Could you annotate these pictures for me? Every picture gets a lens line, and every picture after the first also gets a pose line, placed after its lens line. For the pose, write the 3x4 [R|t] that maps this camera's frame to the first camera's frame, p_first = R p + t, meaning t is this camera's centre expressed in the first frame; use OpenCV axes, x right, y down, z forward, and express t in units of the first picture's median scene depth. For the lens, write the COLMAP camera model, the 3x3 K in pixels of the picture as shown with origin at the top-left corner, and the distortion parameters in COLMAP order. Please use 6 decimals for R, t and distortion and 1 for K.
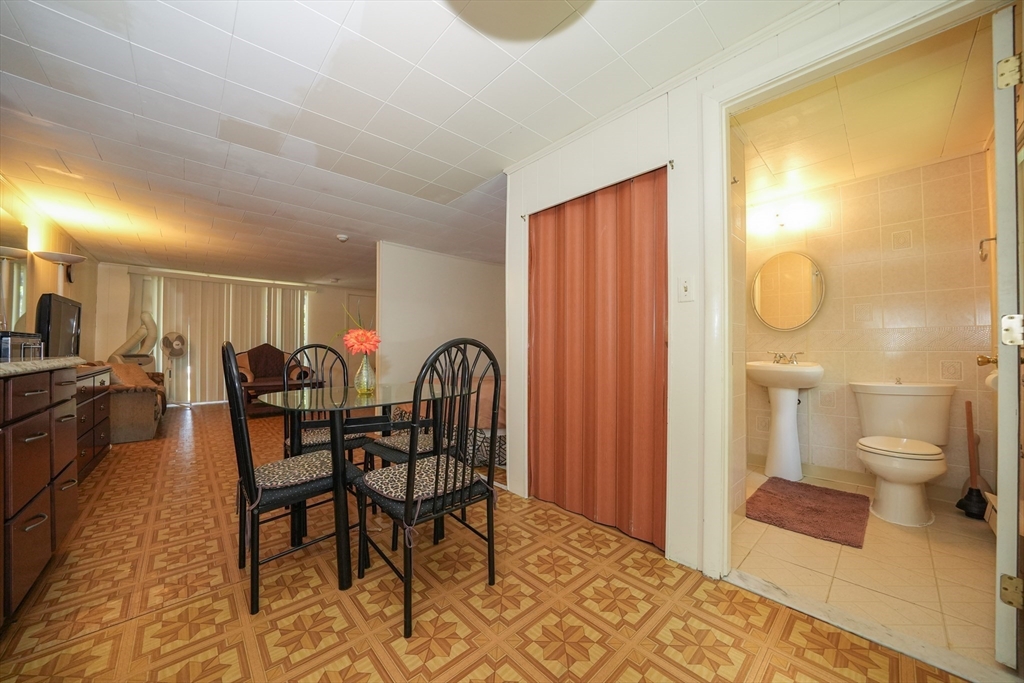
lens RADIAL K [[364.3, 0, 506.7], [0, 364.3, 343.7], [0, 0, 1]] dist [-0.022038, 0.002049]
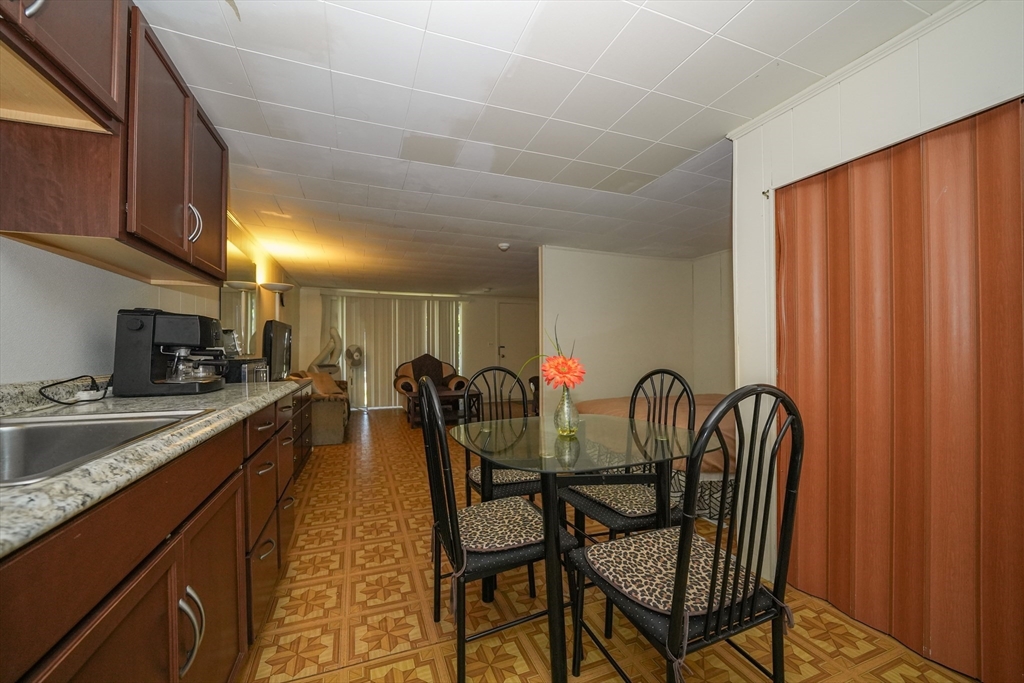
lens RADIAL K [[385.2, 0, 517.3], [0, 385.2, 343.2], [0, 0, 1]] dist [-0.014338, 0.001649]
pose [[0.942865, -0.022688, -0.332403, -0.140349], [0.020183, 0.999736, -0.010988, -0.043083], [0.332564, 0.003651, 0.943074, 0.099483]]
